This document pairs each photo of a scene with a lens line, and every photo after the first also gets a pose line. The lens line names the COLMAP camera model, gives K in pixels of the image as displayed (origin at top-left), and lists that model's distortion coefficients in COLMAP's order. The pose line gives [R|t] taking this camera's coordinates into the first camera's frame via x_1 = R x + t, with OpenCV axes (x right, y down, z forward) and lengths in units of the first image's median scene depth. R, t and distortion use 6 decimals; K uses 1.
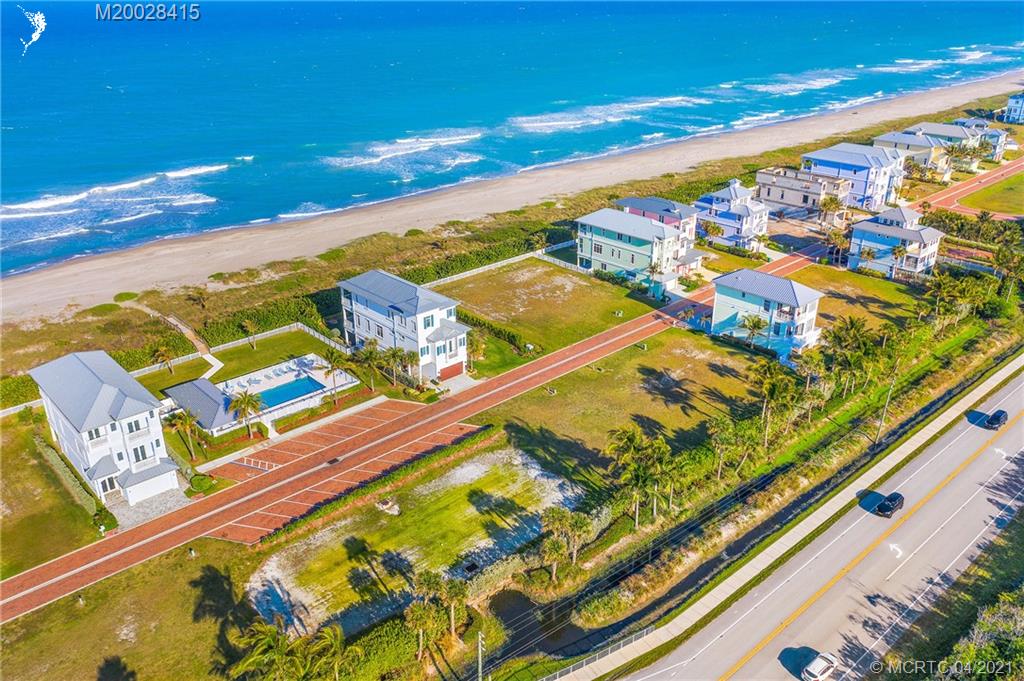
lens RADIAL K [[815.2, 0, 512.0], [0, 815.2, 340.5], [0, 0, 1]] dist [-0.016310, 0.005455]
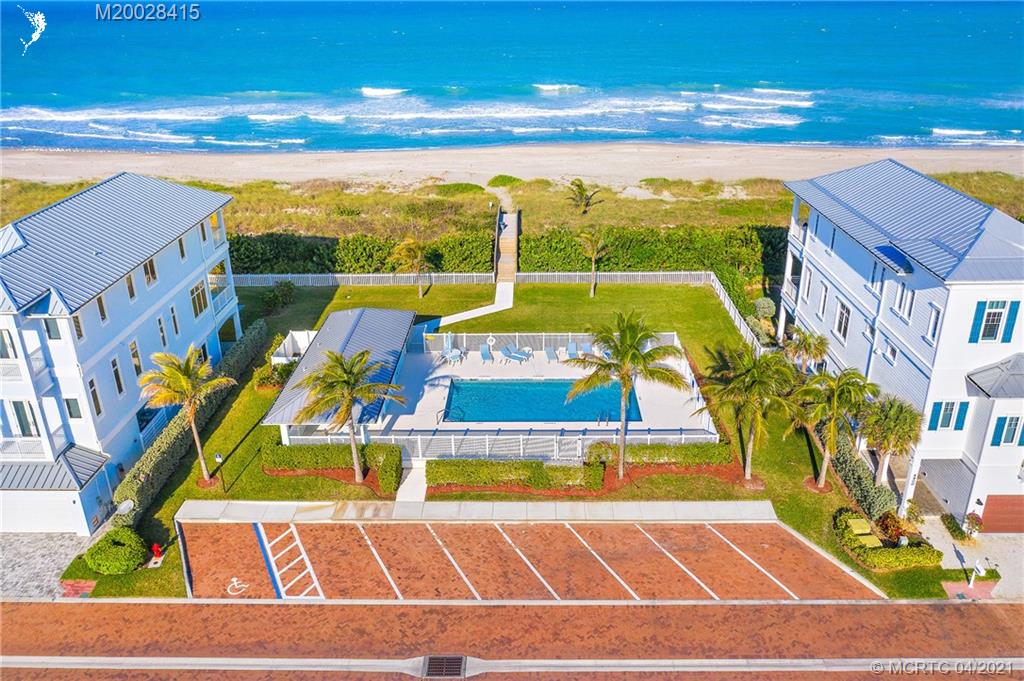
lens RADIAL K [[815.2, 0, 512.0], [0, 815.2, 340.5], [0, 0, 1]] dist [-0.016310, 0.005455]
pose [[0.720781, 0.270172, -0.638344, -0.036595], [-0.270885, 0.957469, 0.099370, 0.000439], [0.638041, 0.101294, 0.763310, 0.600138]]
